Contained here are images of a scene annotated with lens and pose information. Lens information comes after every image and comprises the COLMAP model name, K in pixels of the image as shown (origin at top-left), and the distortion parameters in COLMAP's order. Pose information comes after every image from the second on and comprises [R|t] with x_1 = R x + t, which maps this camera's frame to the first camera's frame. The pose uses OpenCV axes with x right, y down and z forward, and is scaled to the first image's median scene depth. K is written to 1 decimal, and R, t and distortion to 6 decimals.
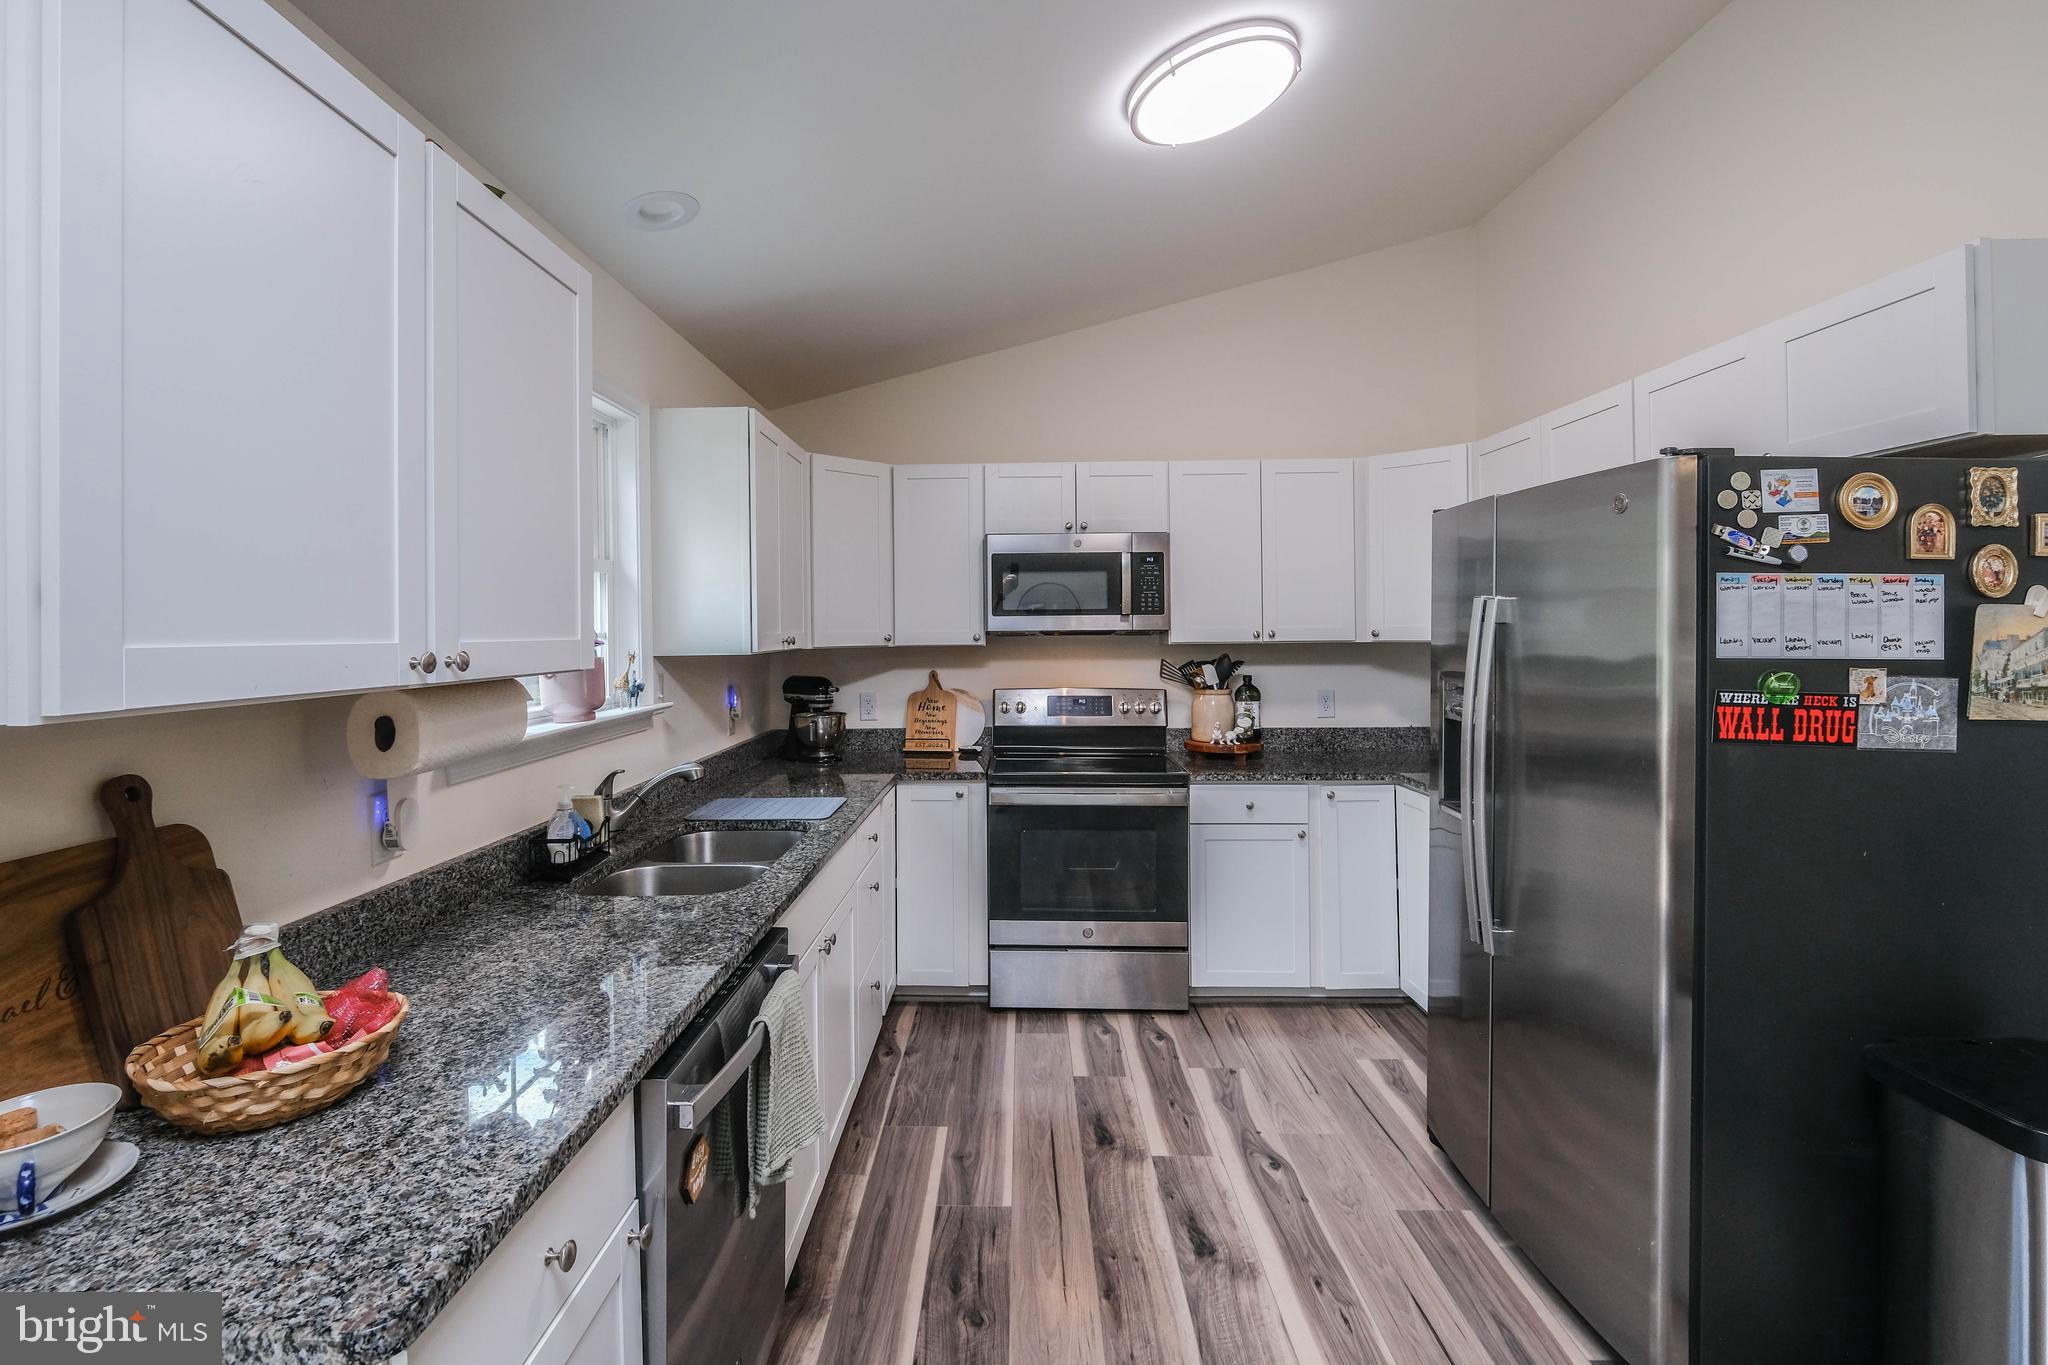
lens RADIAL K [[927.3, 0, 997.9], [0, 927.3, 621.2], [0, 0, 1]] dist [-0.015277, 0.002855]
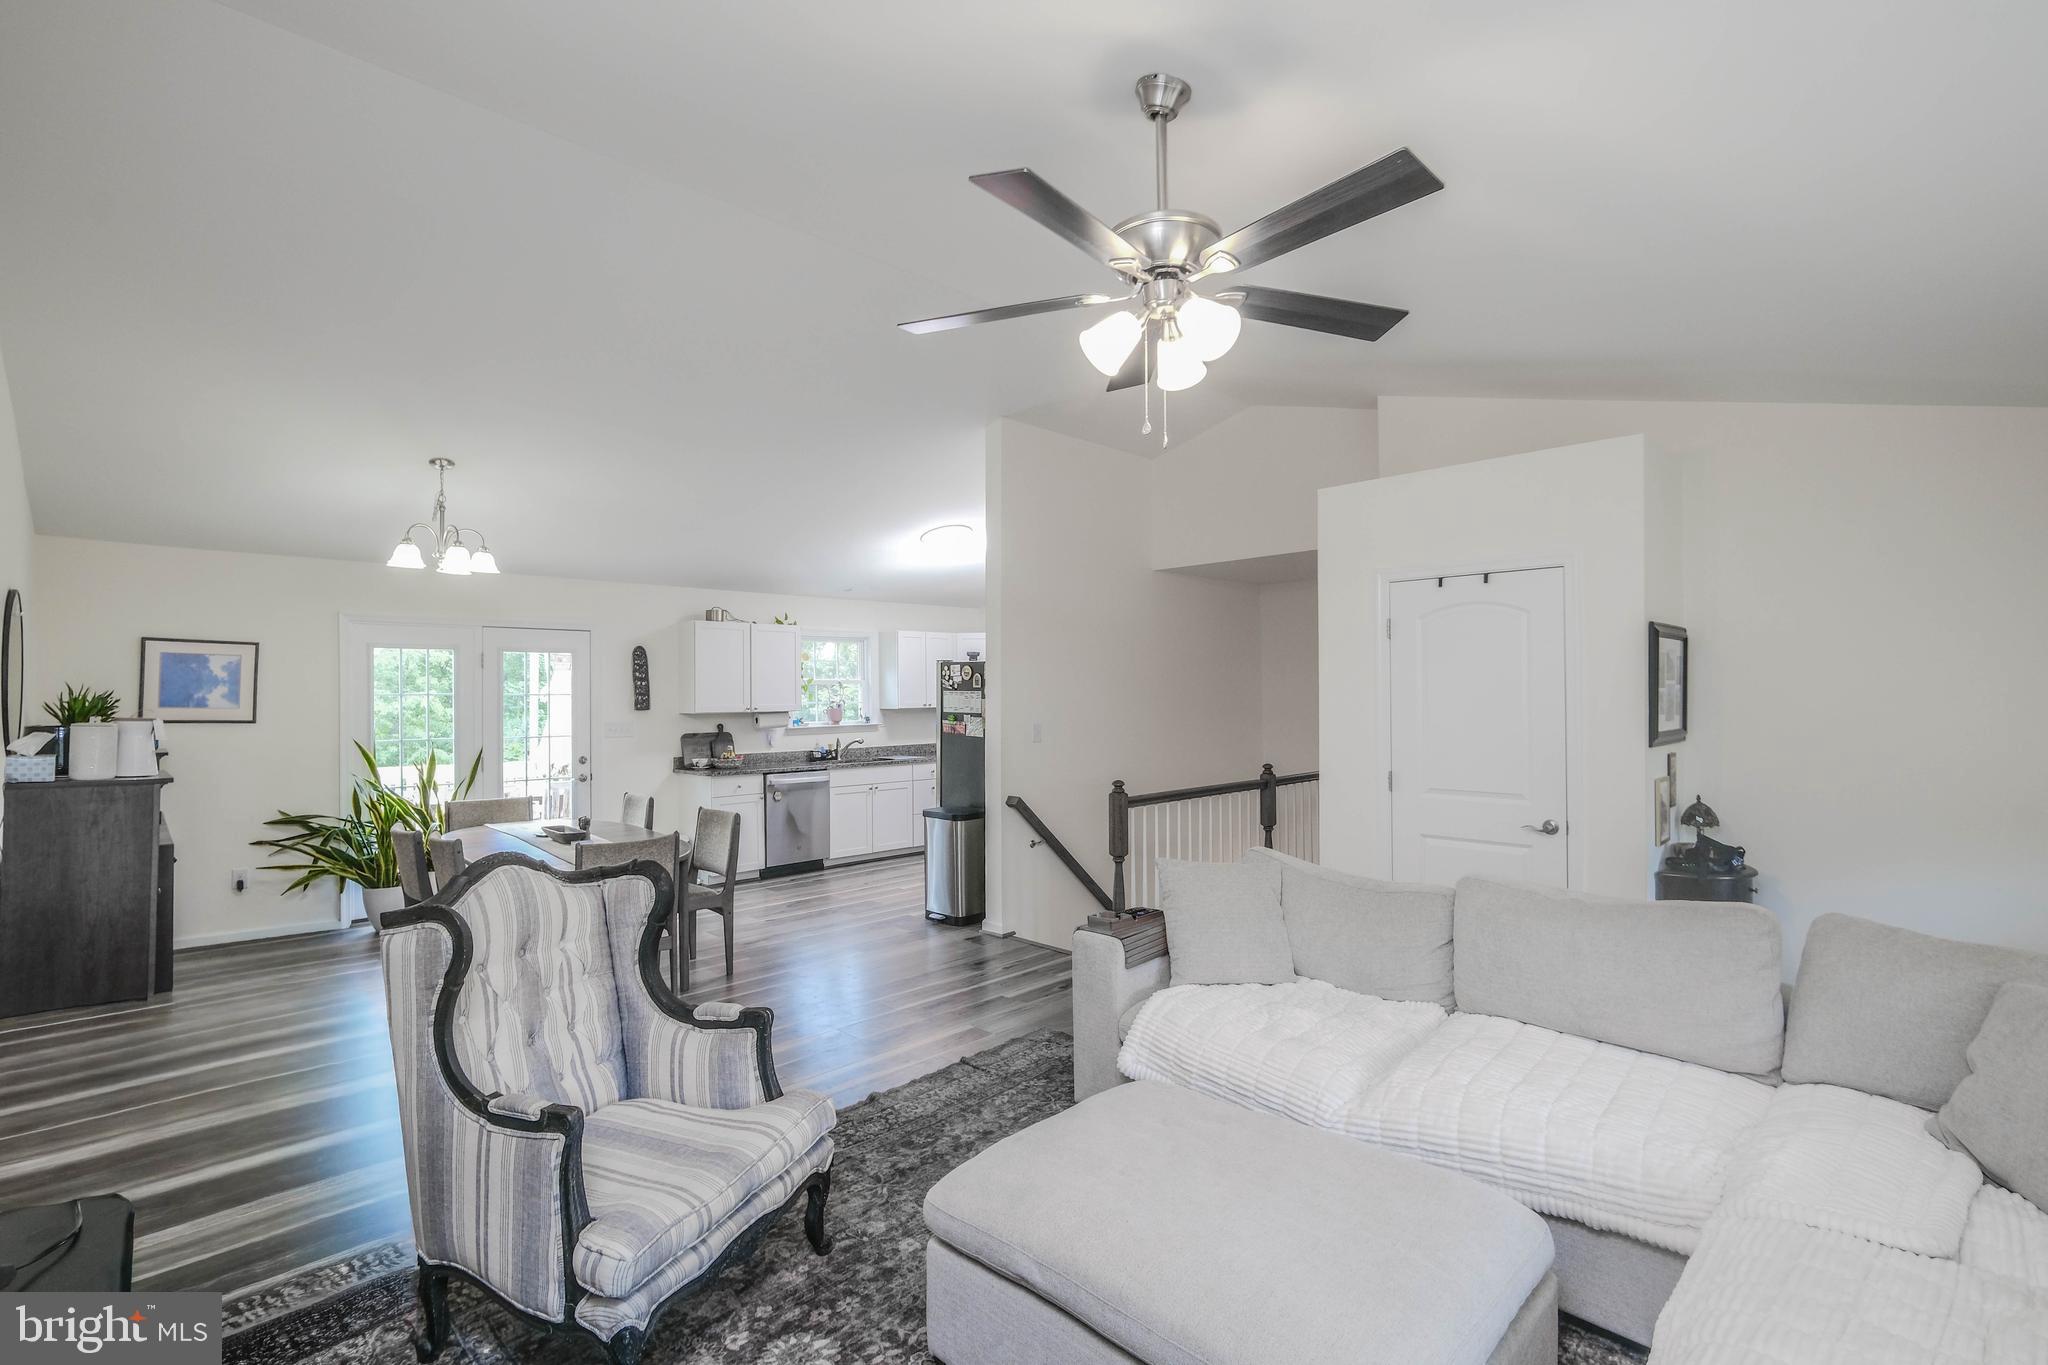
lens RADIAL K [[927.3, 0, 1030.7], [0, 927.3, 686.9], [0, 0, 1]] dist [-0.015277, 0.002855]
pose [[0.732439, -0.003093, -0.680826, 2.535488], [0.007011, 0.999971, 0.003000, -0.051875], [0.680797, -0.006971, 0.732439, -1.156151]]
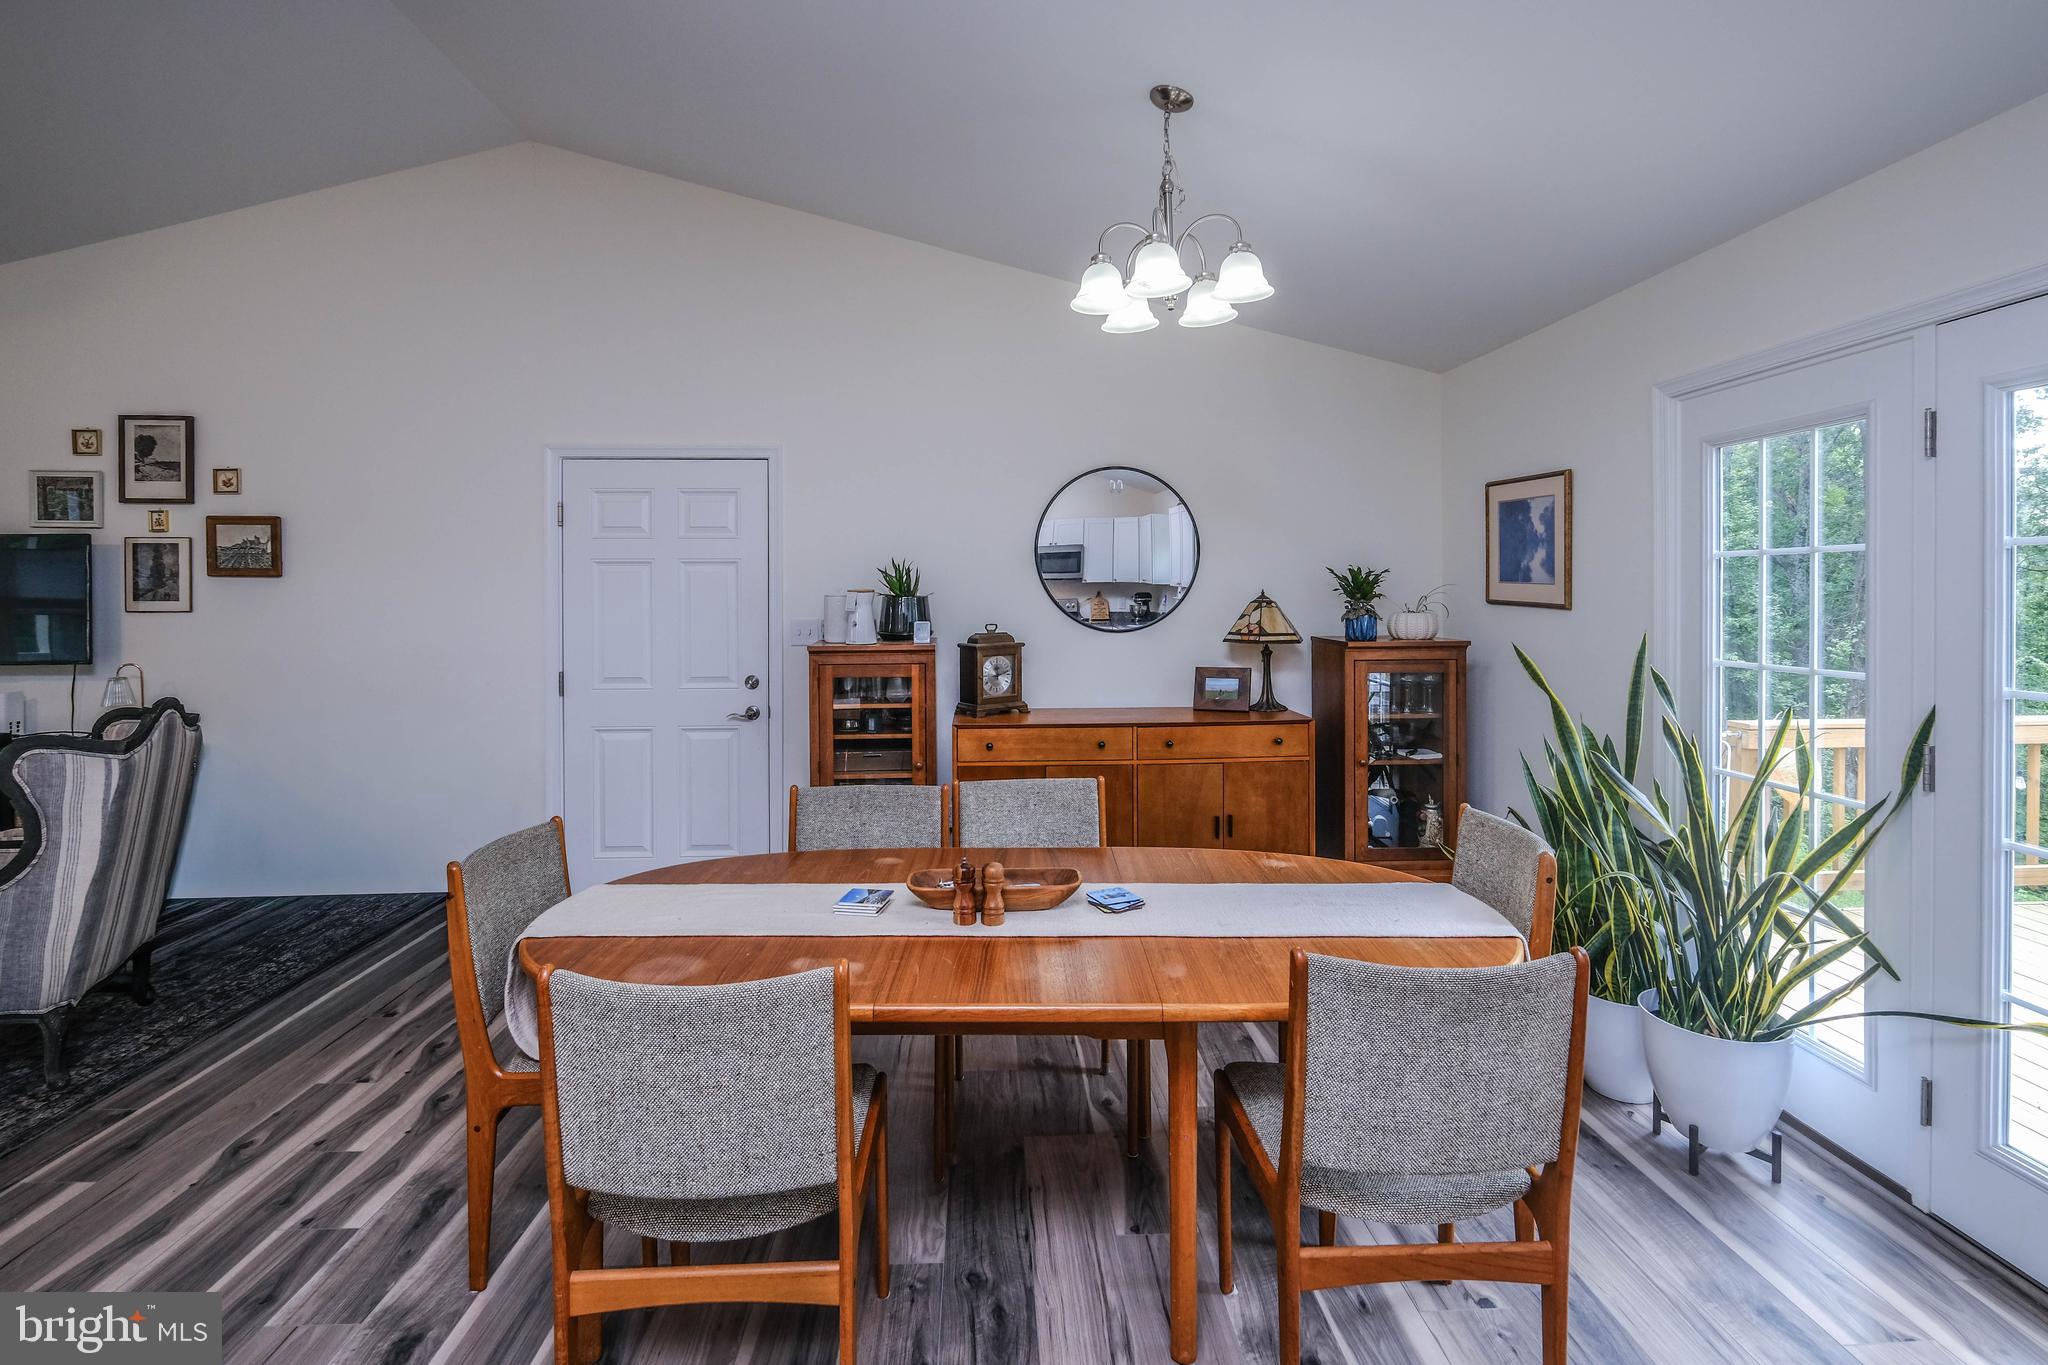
lens RADIAL K [[927.3, 0, 1005.8], [0, 927.3, 593.0], [0, 0, 1]] dist [-0.015277, 0.002855]
pose [[-0.997669, 0.008907, -0.067652, 0.427265], [0.009139, 0.999953, -0.003125, 0.004797], [0.067621, -0.003736, -0.997704, 0.492287]]
